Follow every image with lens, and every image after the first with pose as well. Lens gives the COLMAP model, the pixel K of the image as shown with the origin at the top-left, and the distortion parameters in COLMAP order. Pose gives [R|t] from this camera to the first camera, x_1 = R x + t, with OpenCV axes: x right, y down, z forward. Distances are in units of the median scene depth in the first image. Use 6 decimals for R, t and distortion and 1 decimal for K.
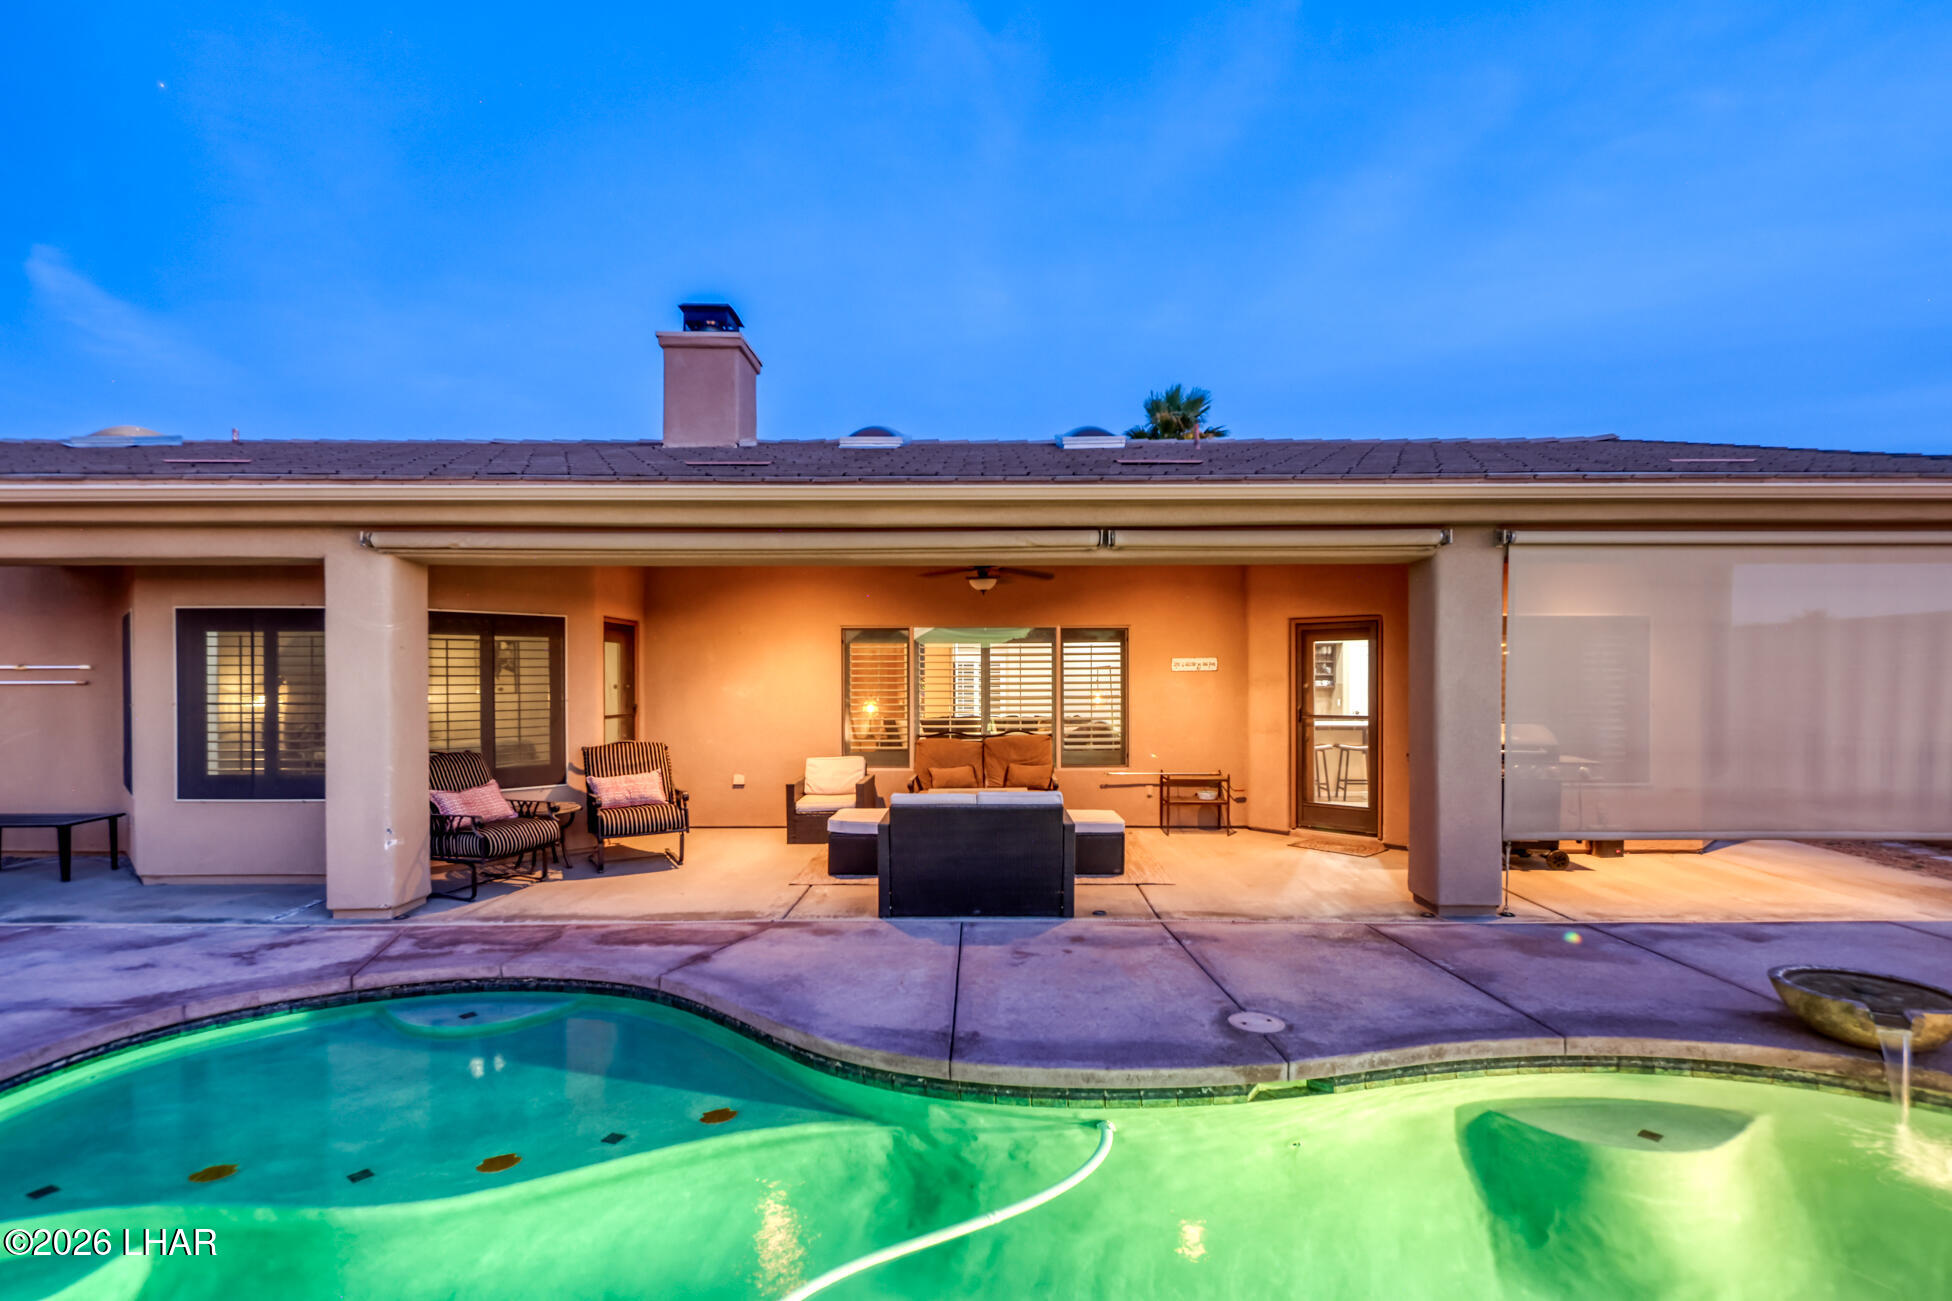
lens RADIAL K [[949.6, 0, 1012.1], [0, 949.6, 656.5], [0, 0, 1]] dist [0.001067, -0.000391]
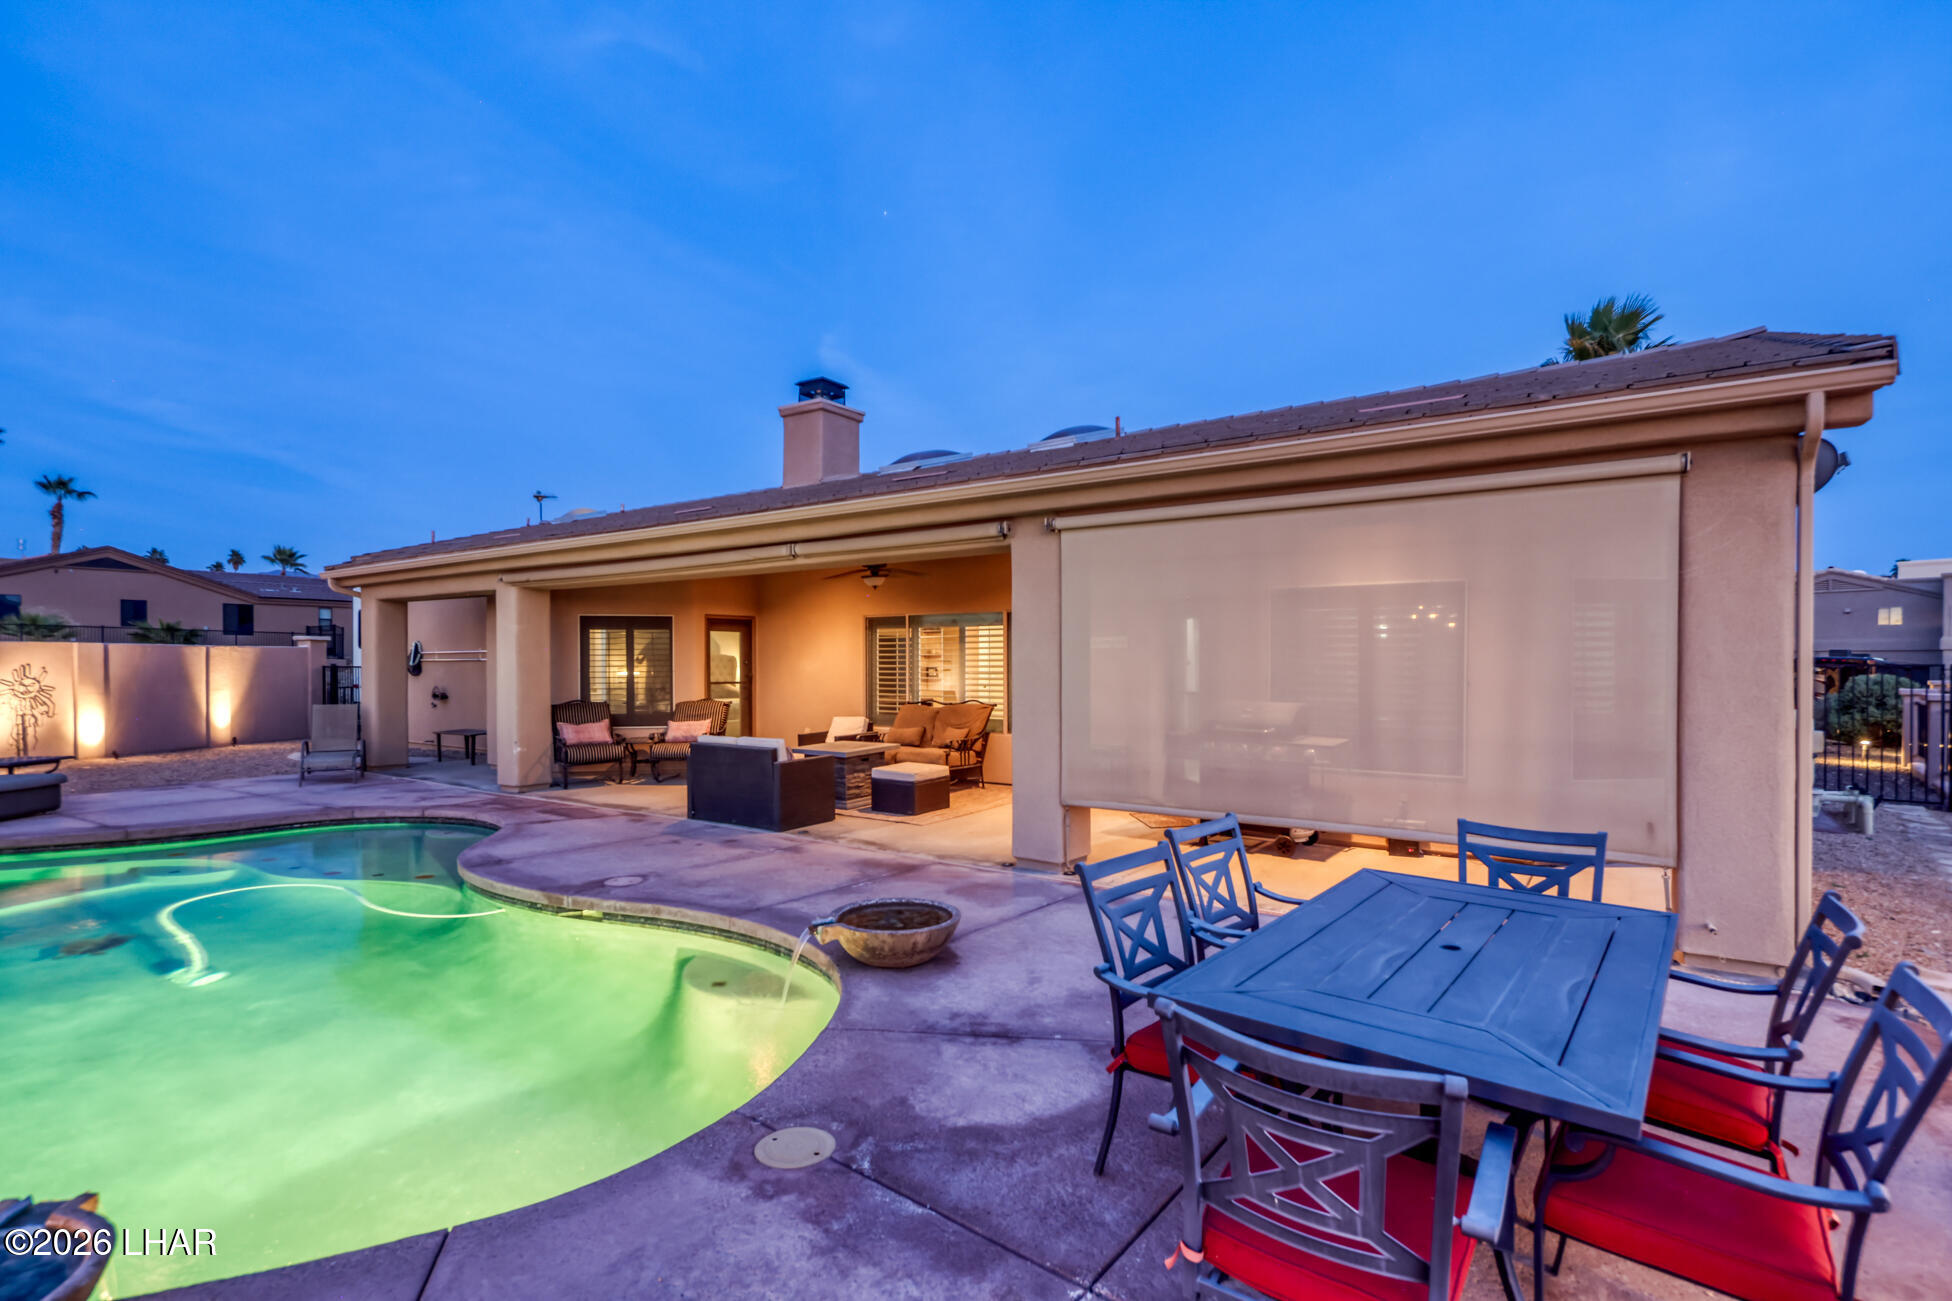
lens RADIAL K [[966.6, 0, 1019.5], [0, 966.6, 666.2], [0, 0, 1]] dist [0.026044, -0.000141]
pose [[0.809465, 0.003430, -0.587158, 1.021501], [0.013105, 0.999628, 0.023907, 0.008540], [0.587022, -0.027047, 0.809119, 0.076124]]
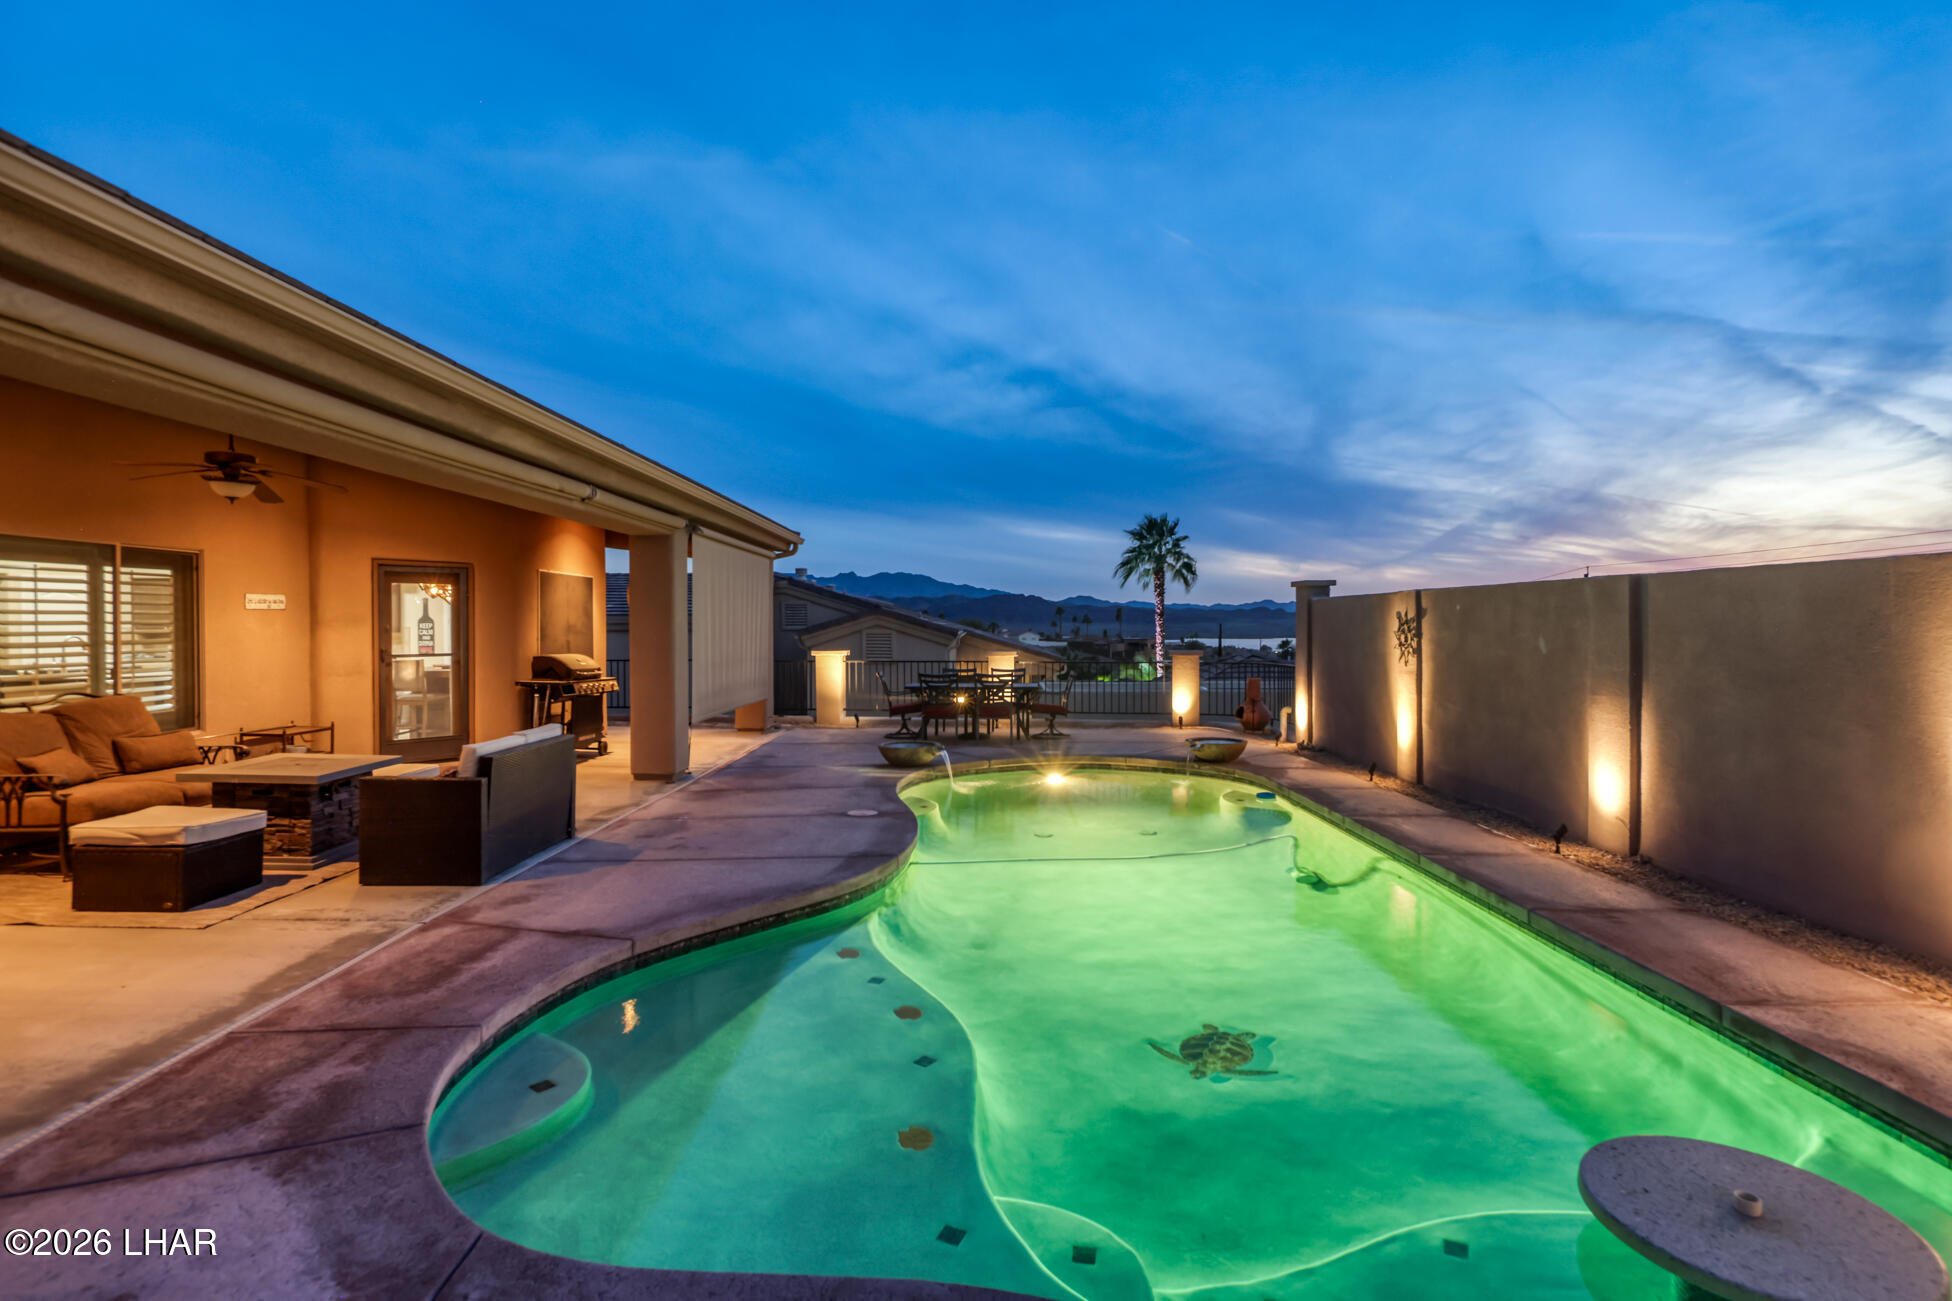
lens RADIAL K [[937.6, 0, 989.6], [0, 937.6, 637.5], [0, 0, 1]] dist [-0.000263, -0.000908]
pose [[-0.021157, -0.012357, 0.999700, -0.905479], [-0.024545, 0.999629, 0.011836, 0.019755], [-0.999475, -0.024288, -0.021453, 0.485815]]
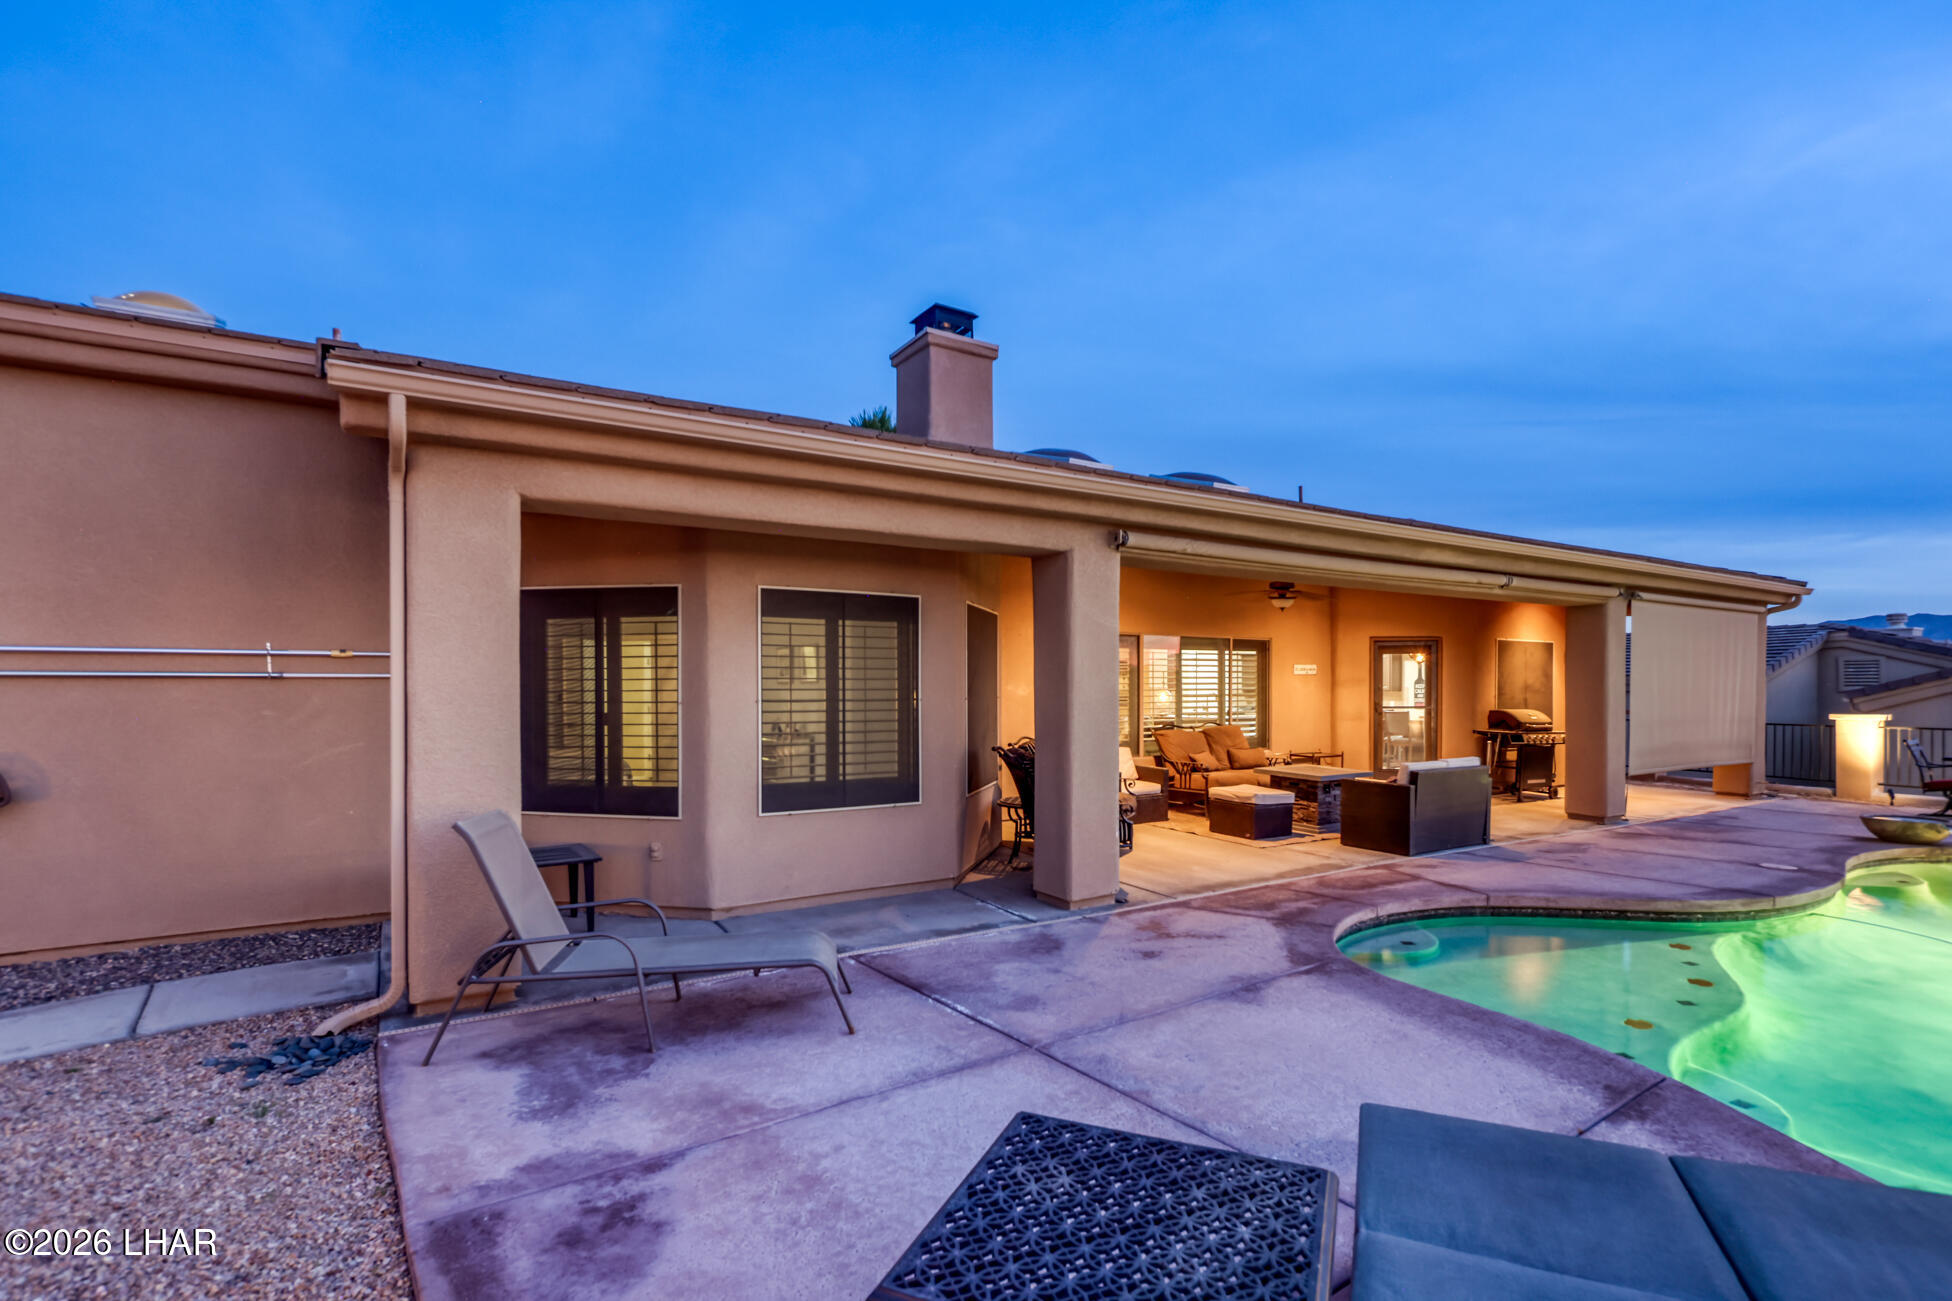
lens RADIAL K [[952.2, 0, 976.5], [0, 952.2, 693.0], [0, 0, 1]] dist [-0.001314, -0.000405]
pose [[0.839385, -0.002195, 0.543533, -1.217528], [-0.013502, 0.999599, 0.024889, 0.018892], [-0.543370, -0.028230, 0.839019, 0.191495]]
